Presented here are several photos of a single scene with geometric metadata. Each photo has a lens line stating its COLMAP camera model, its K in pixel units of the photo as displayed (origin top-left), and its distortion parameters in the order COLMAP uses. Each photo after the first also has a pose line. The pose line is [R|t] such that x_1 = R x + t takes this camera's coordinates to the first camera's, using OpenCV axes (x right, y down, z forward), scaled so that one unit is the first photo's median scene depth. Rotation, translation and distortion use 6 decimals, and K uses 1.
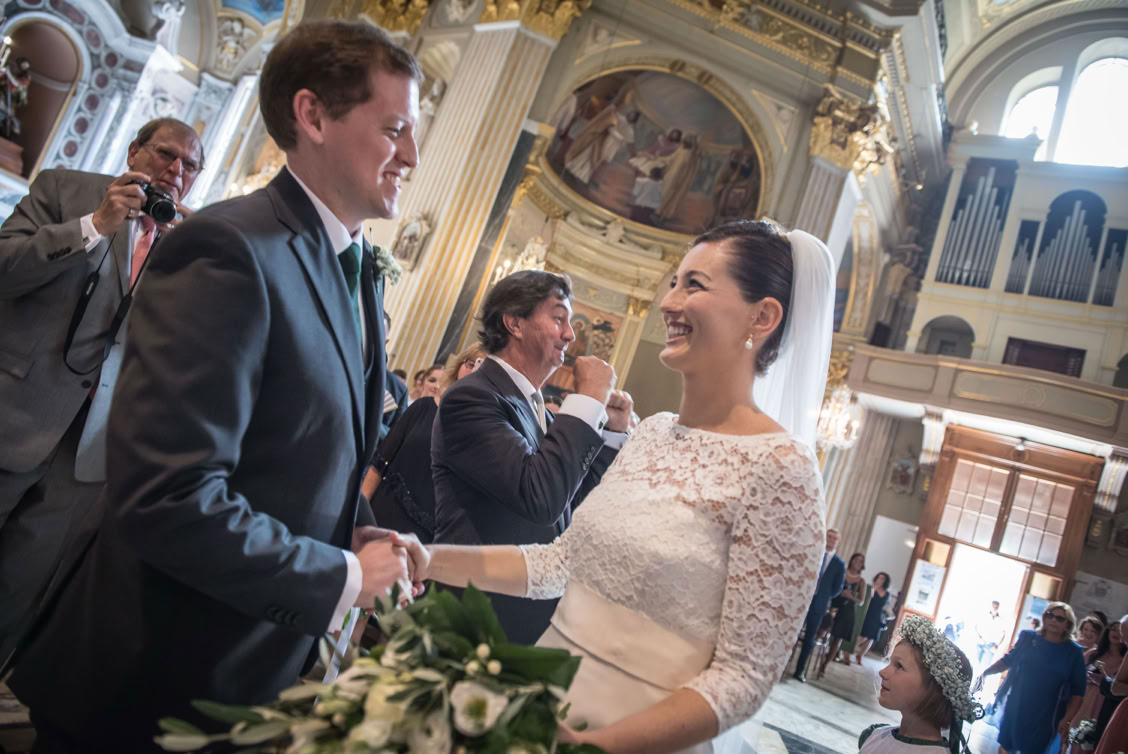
lens RADIAL K [[769.1, 0, 560.4], [0, 769.1, 374.0], [0, 0, 1]] dist [-0.047985, -0.004838]
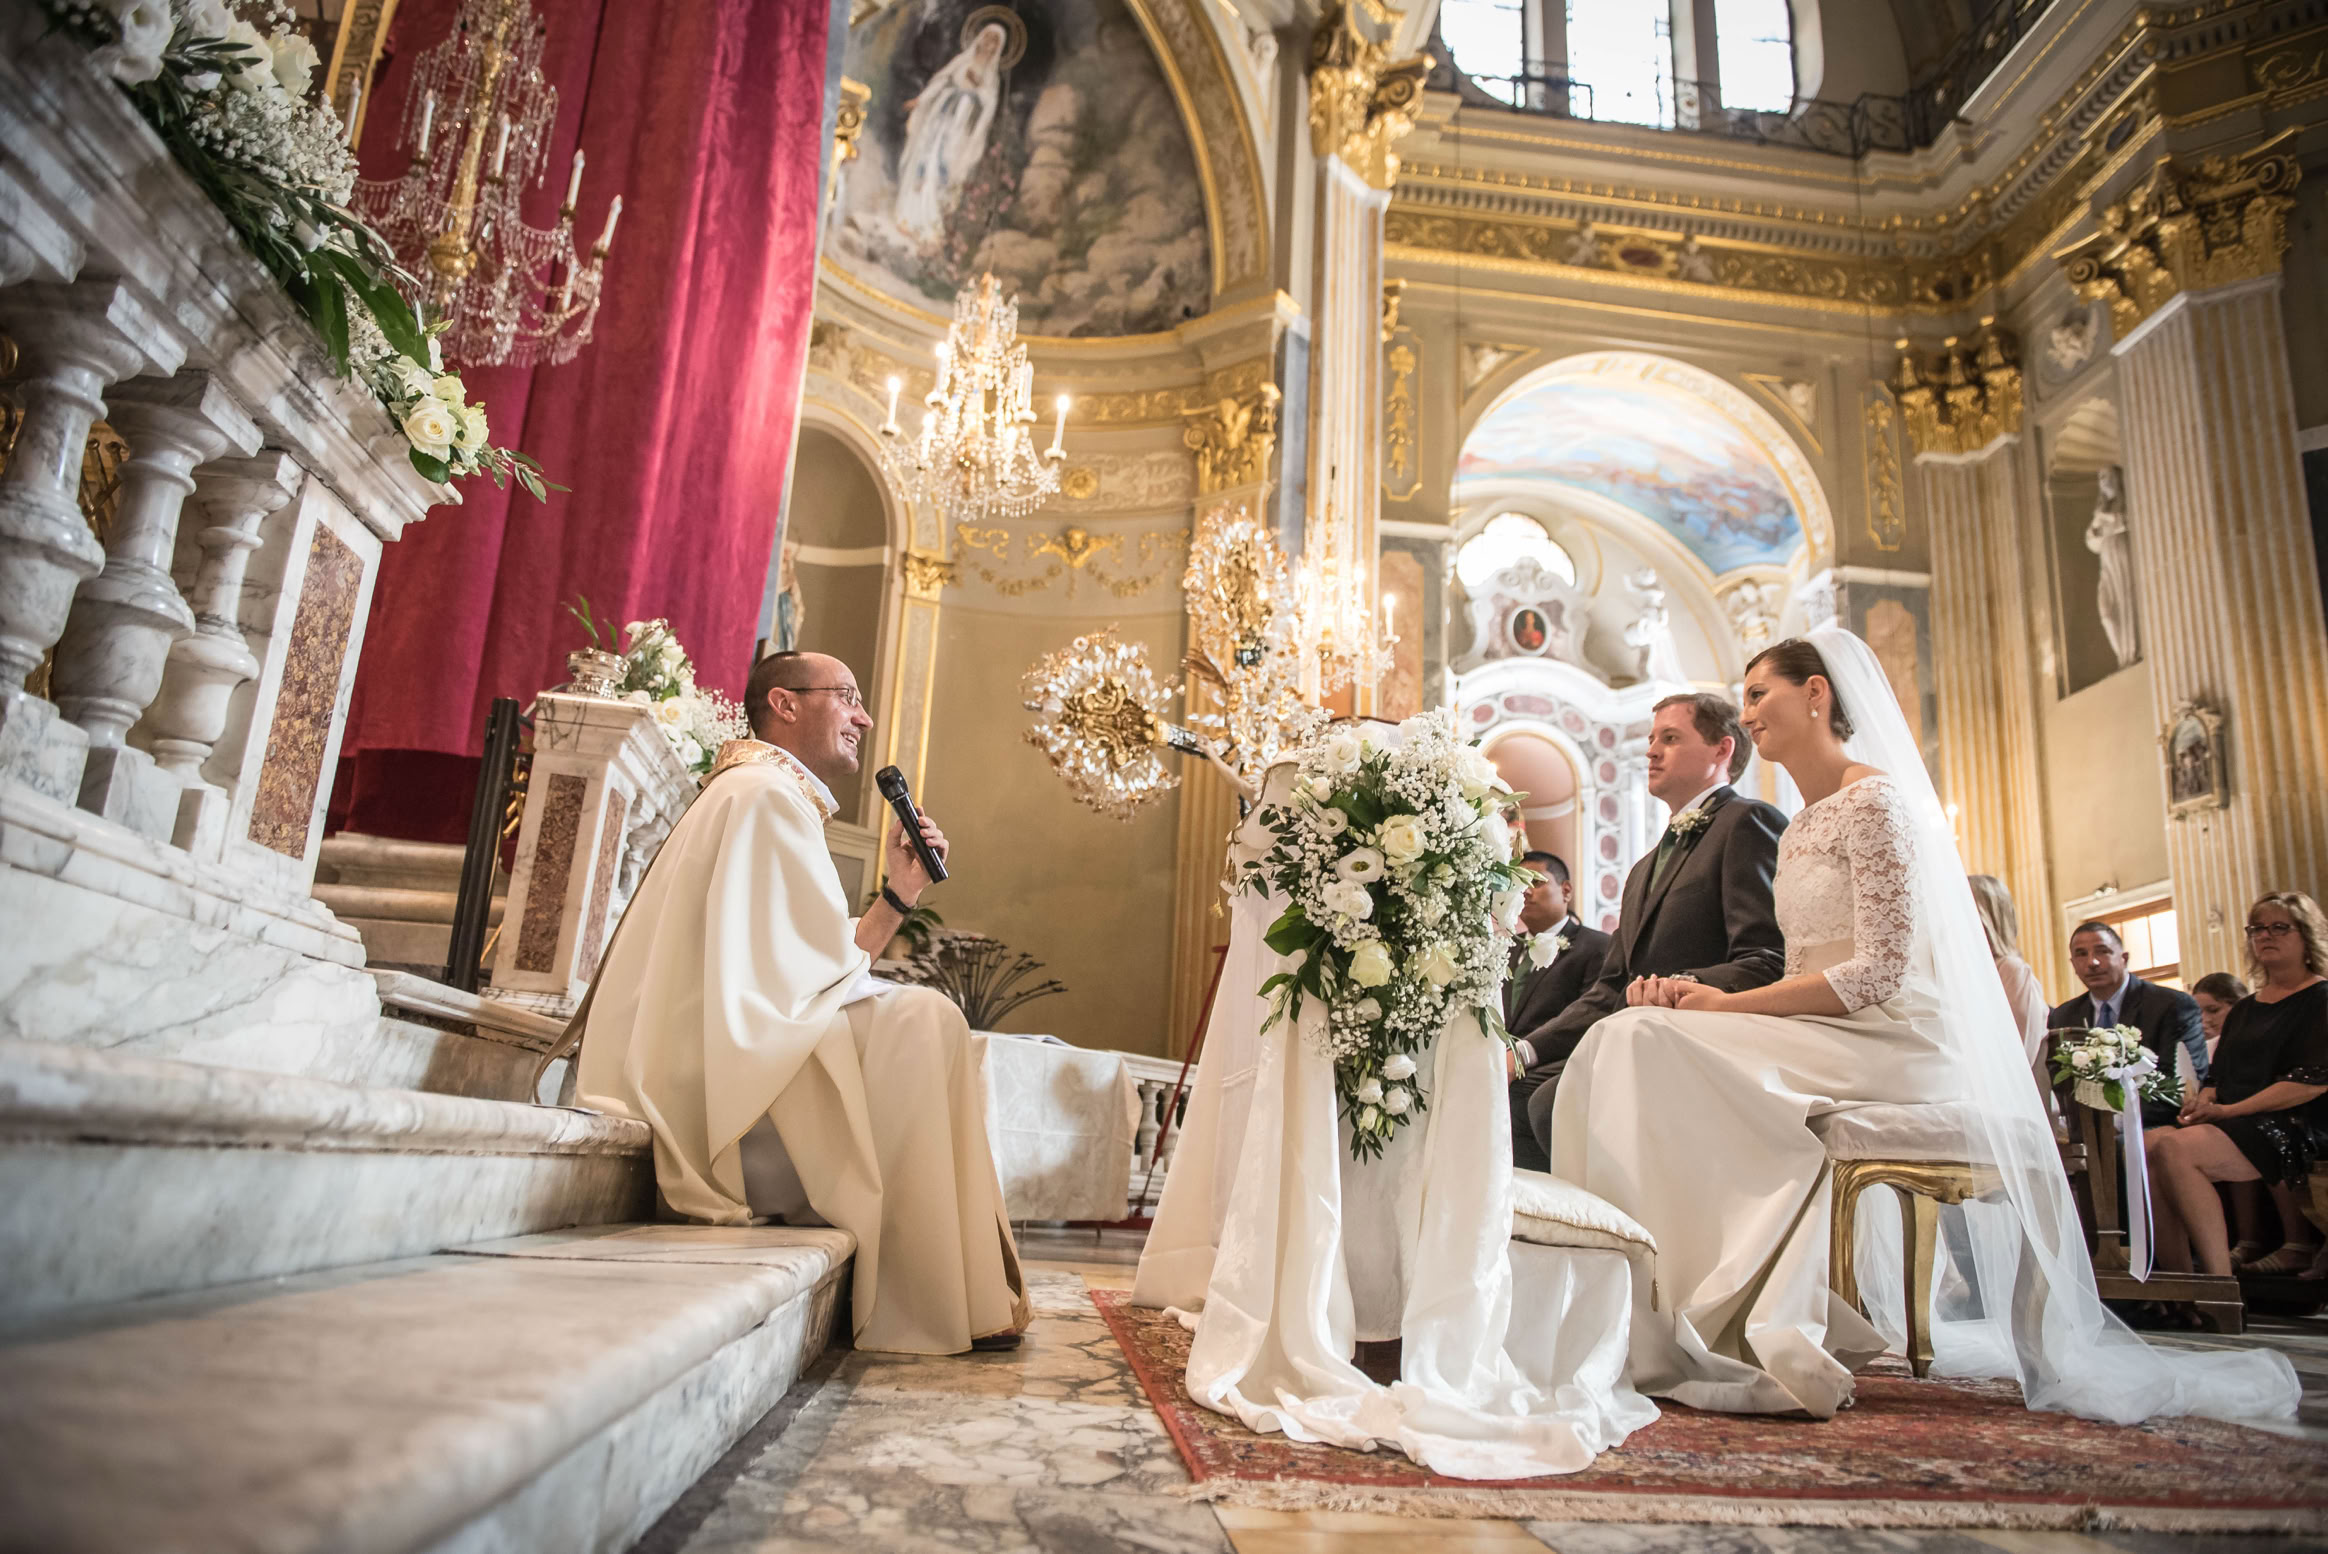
lens RADIAL K [[1587.3, 0, 1156.5], [0, 1587.3, 770.7], [0, 0, 1]] dist [-0.047985, -0.004838]
pose [[0.578679, -0.475778, -0.662394, 0.069801], [0.243135, 0.875910, -0.416734, 0.080698], [0.778471, 0.080104, 0.622549, -0.155491]]
